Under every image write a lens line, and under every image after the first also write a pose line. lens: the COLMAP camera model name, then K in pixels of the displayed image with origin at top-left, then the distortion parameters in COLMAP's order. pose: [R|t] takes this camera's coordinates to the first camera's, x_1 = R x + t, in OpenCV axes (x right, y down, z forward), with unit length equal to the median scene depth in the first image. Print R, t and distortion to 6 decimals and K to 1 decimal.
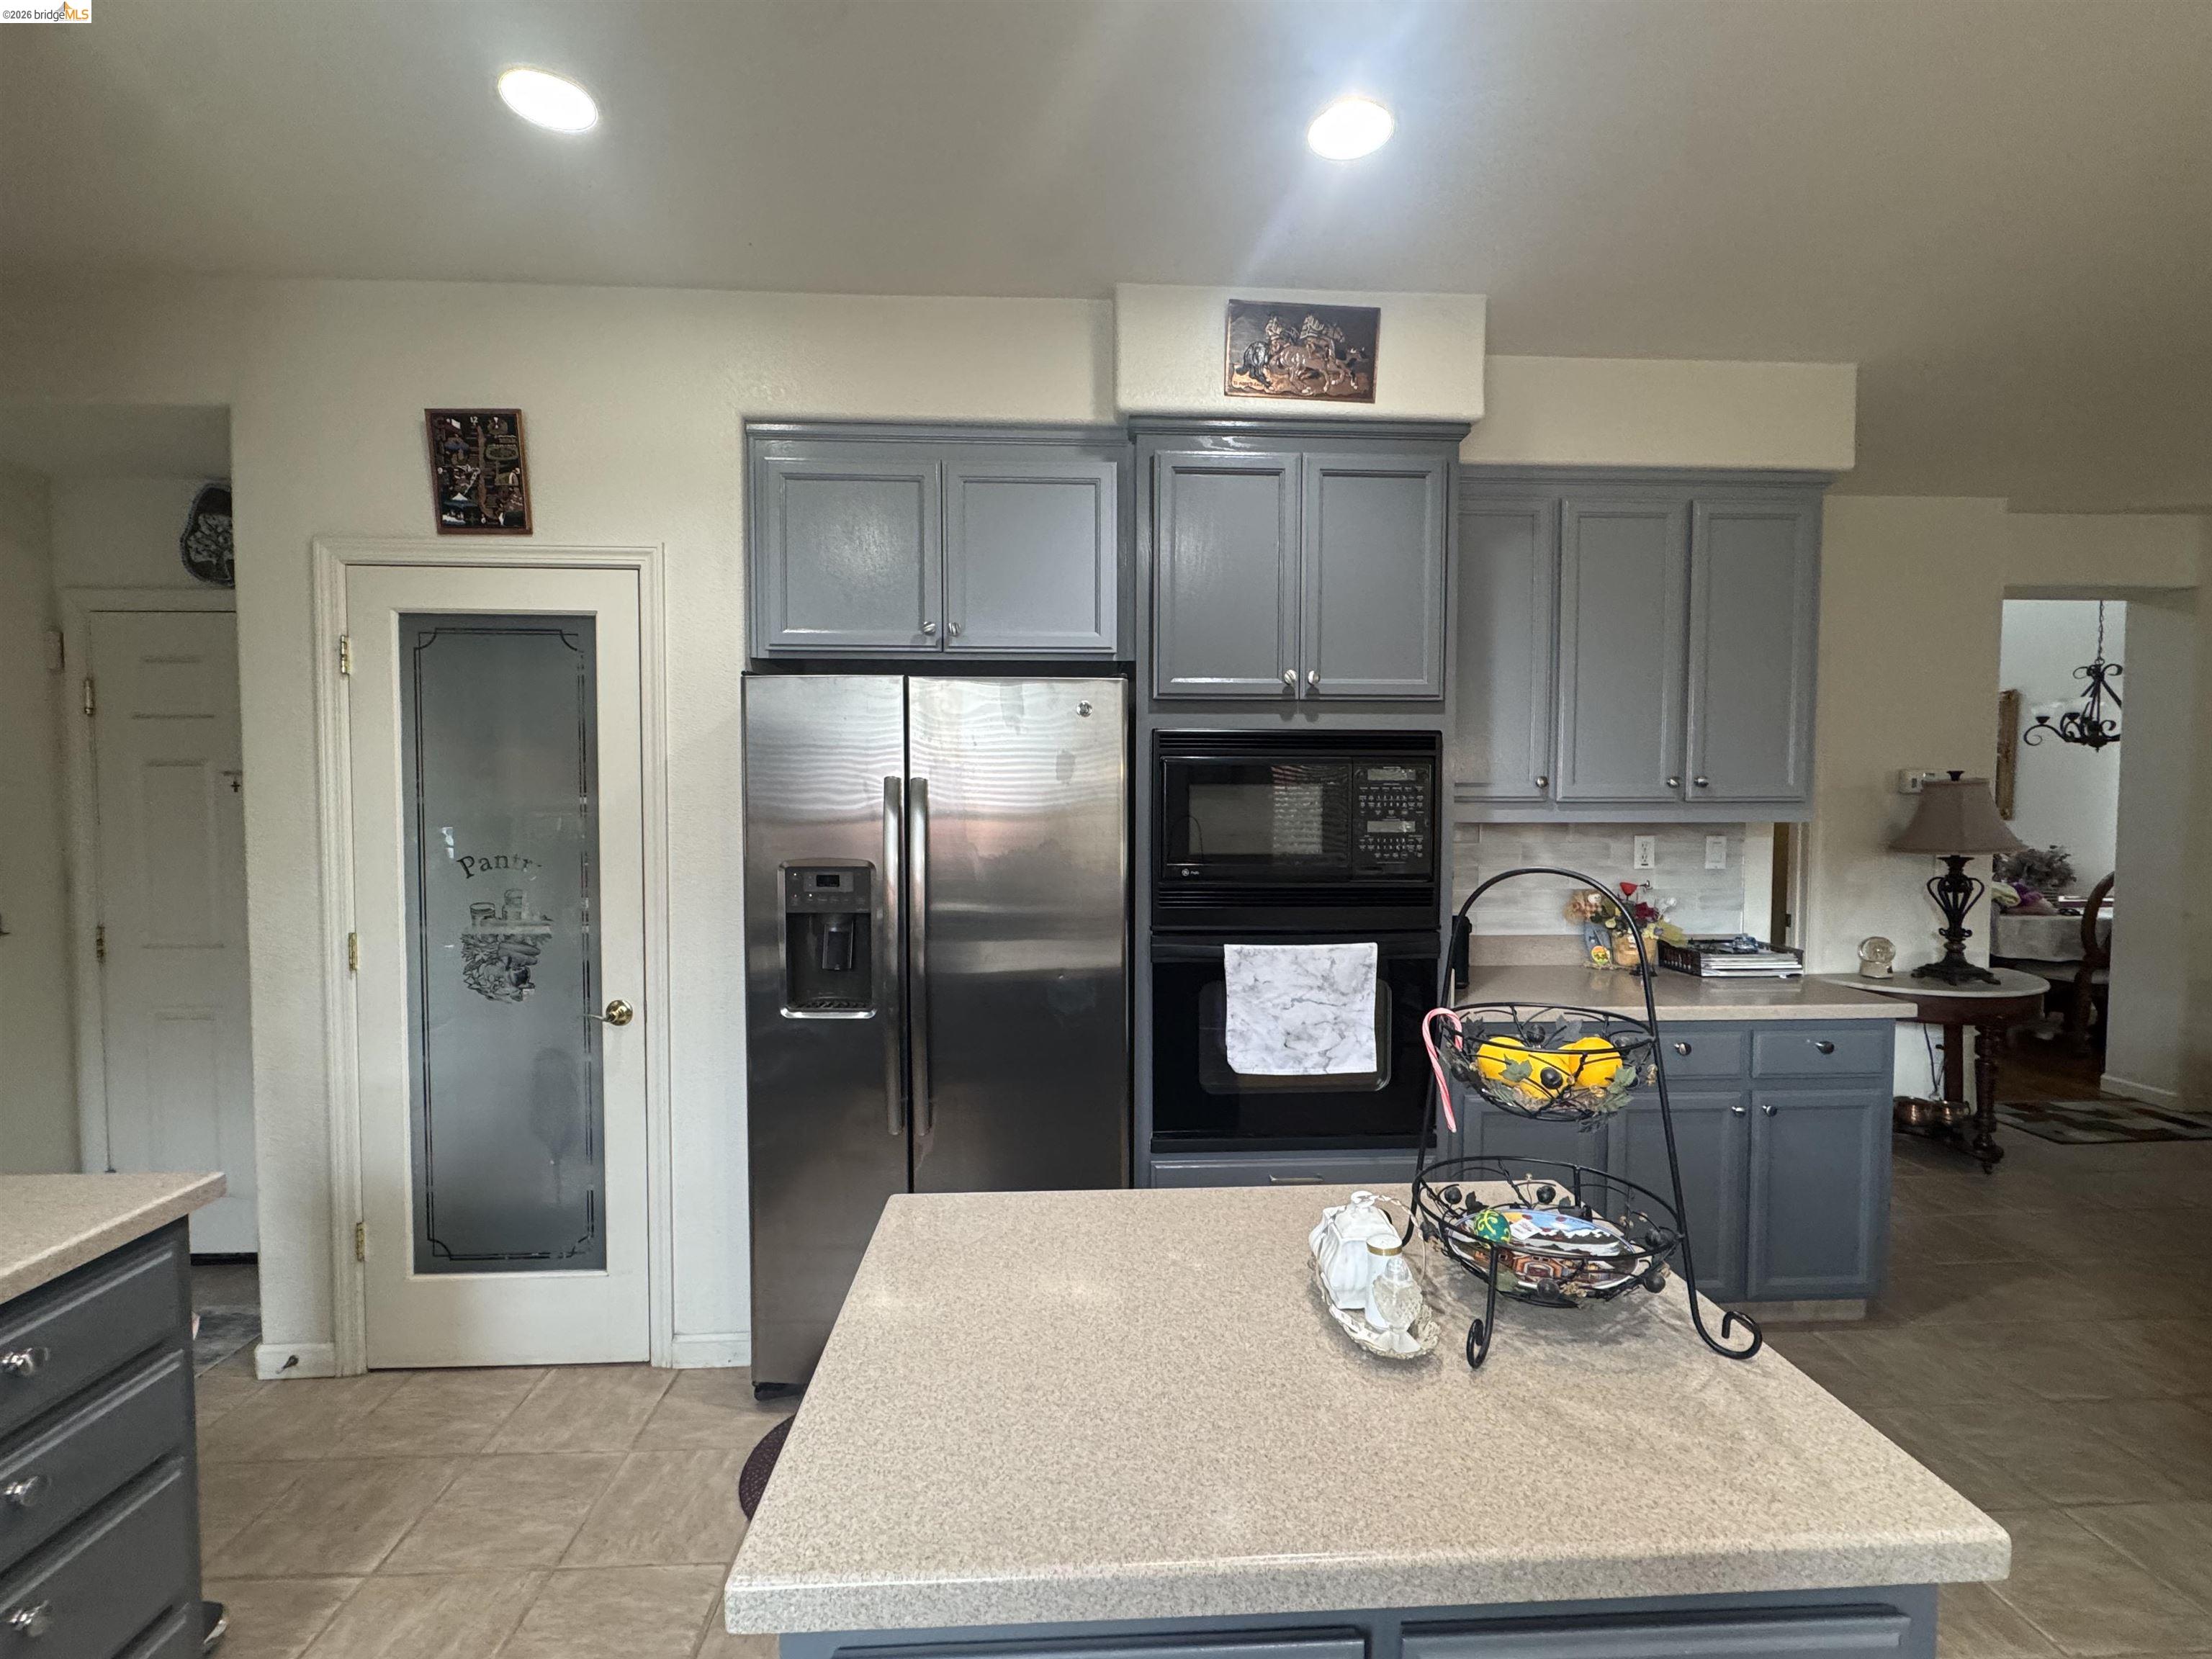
lens RADIAL K [[971.3, 0, 1106.0], [0, 971.3, 829.5], [0, 0, 1]] dist [0.001503, 0.000213]
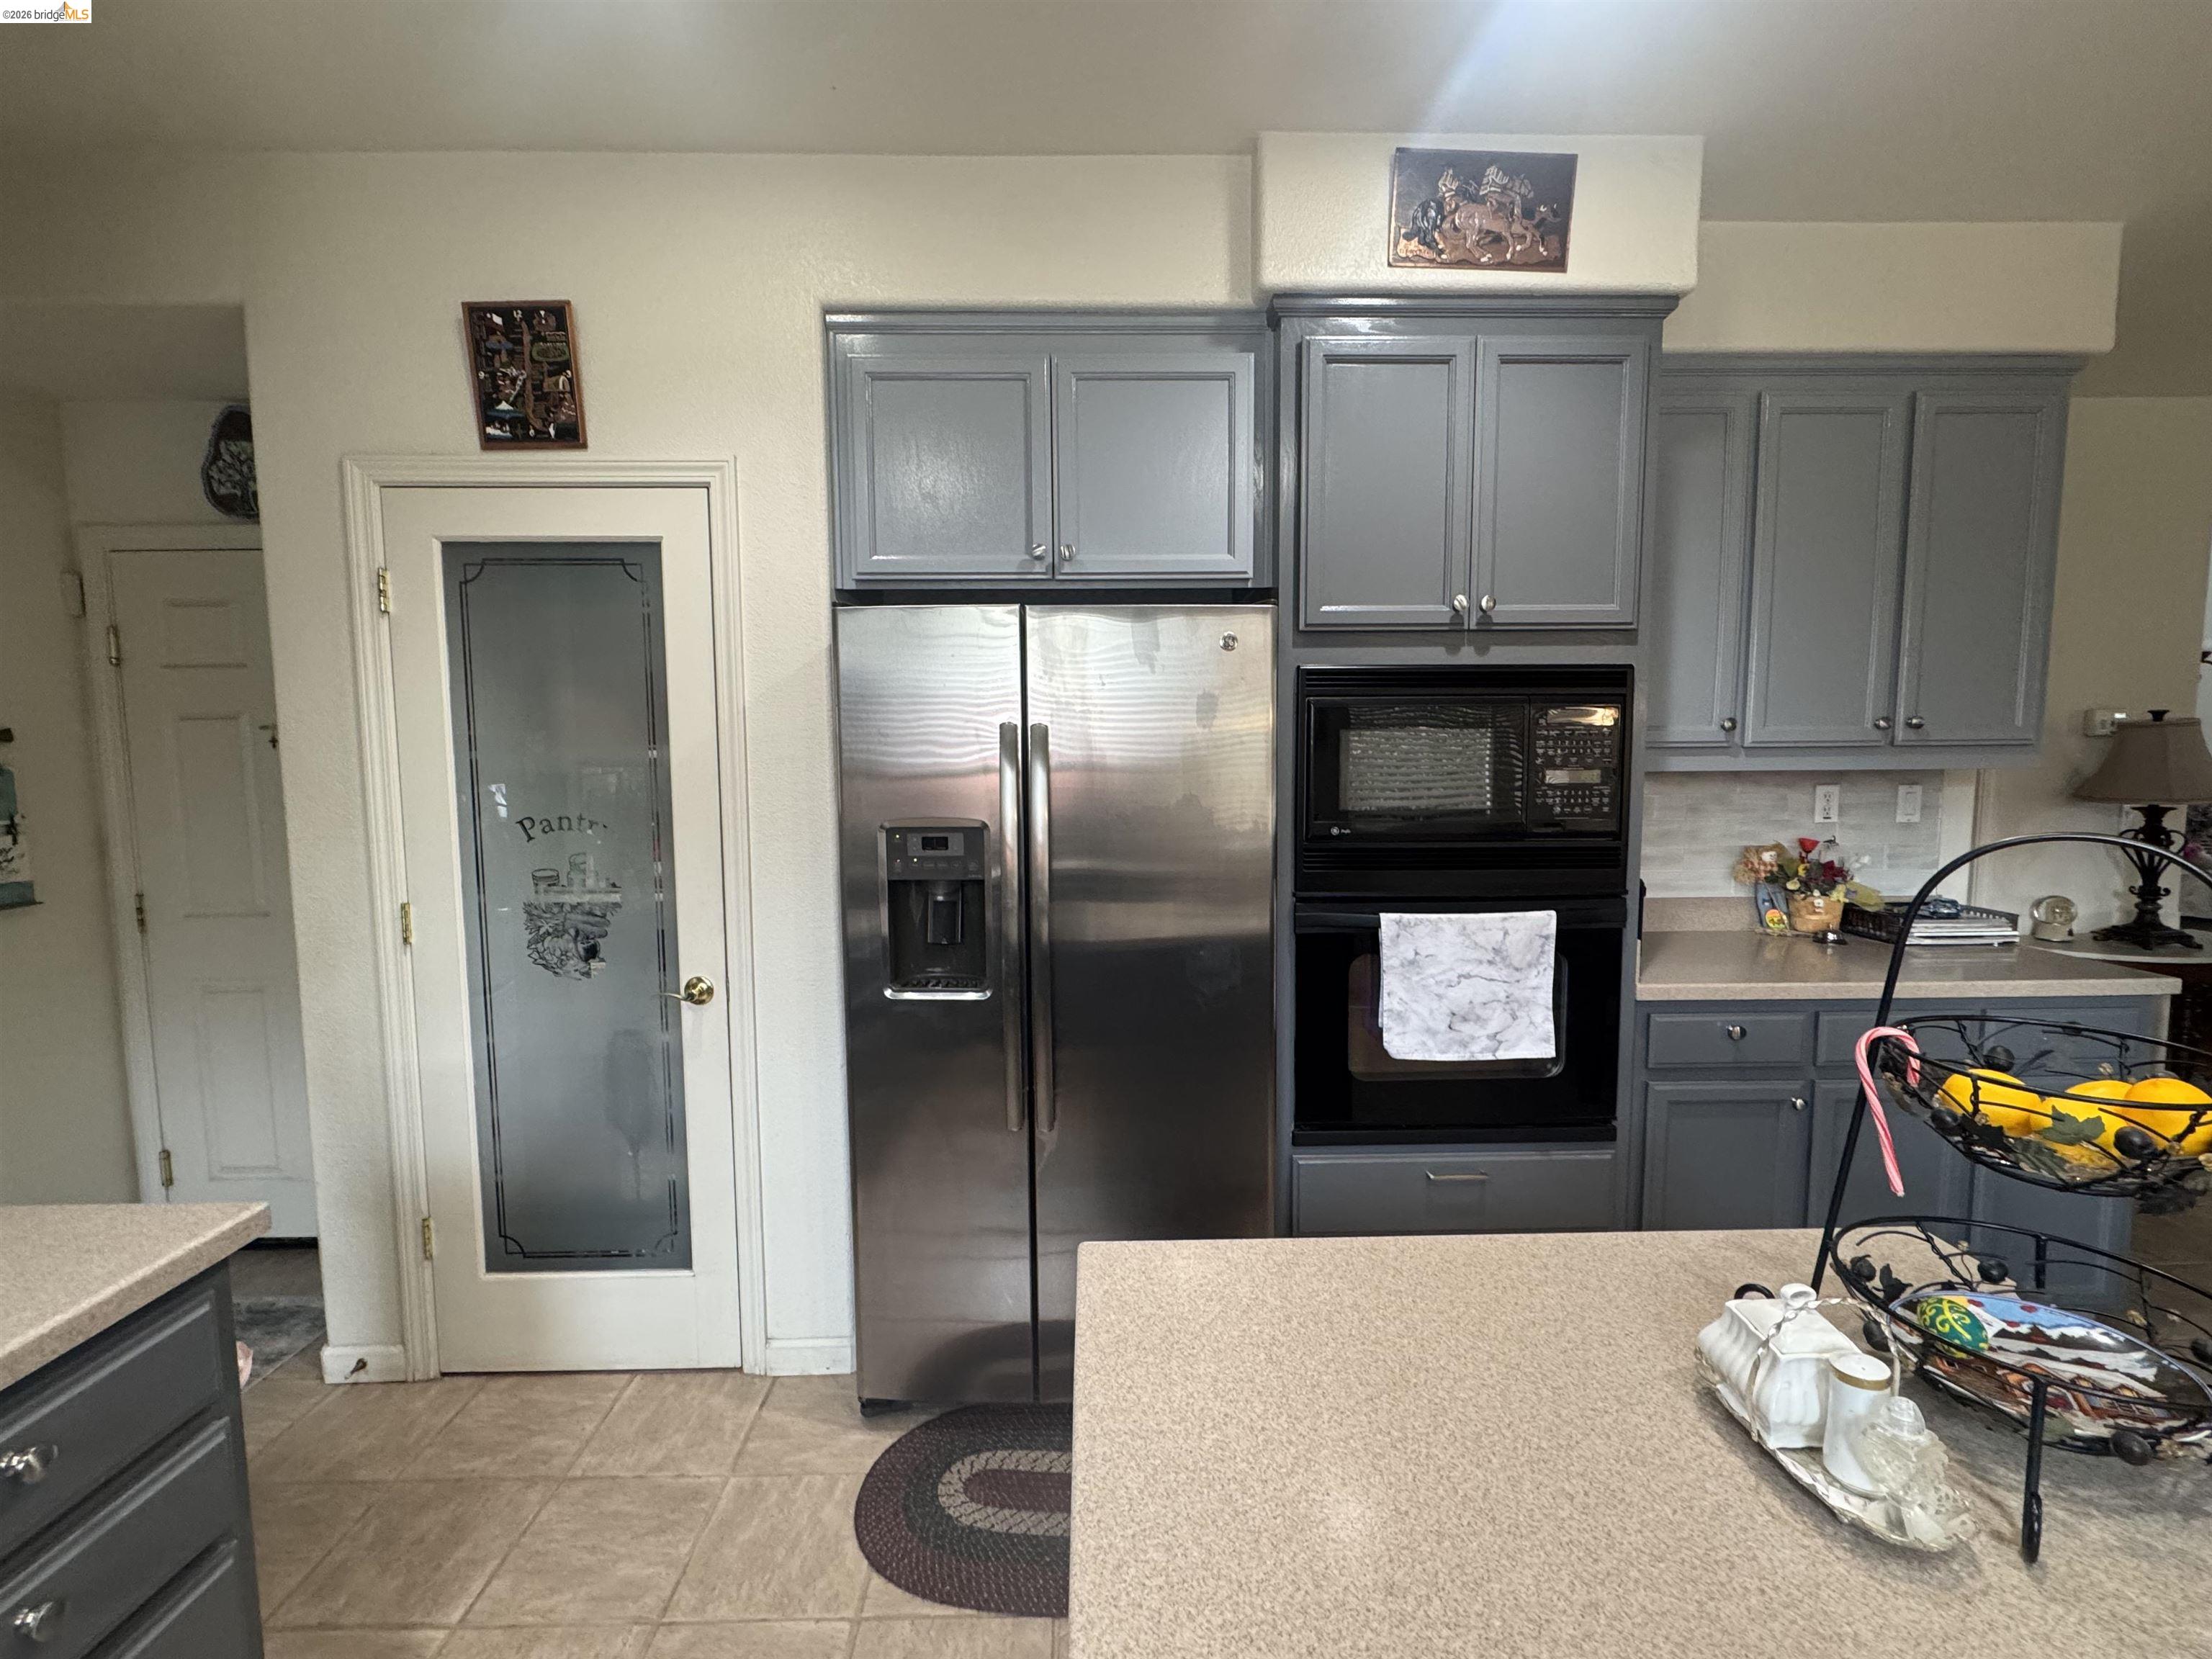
lens RADIAL K [[971.3, 0, 1106.0], [0, 971.3, 829.5], [0, 0, 1]] dist [0.001503, 0.000213]
pose [[0.999518, -0.005173, -0.030623, -0.097651], [0.006647, 0.998814, 0.048243, -0.000657], [0.030337, -0.048423, 0.998366, 0.123448]]
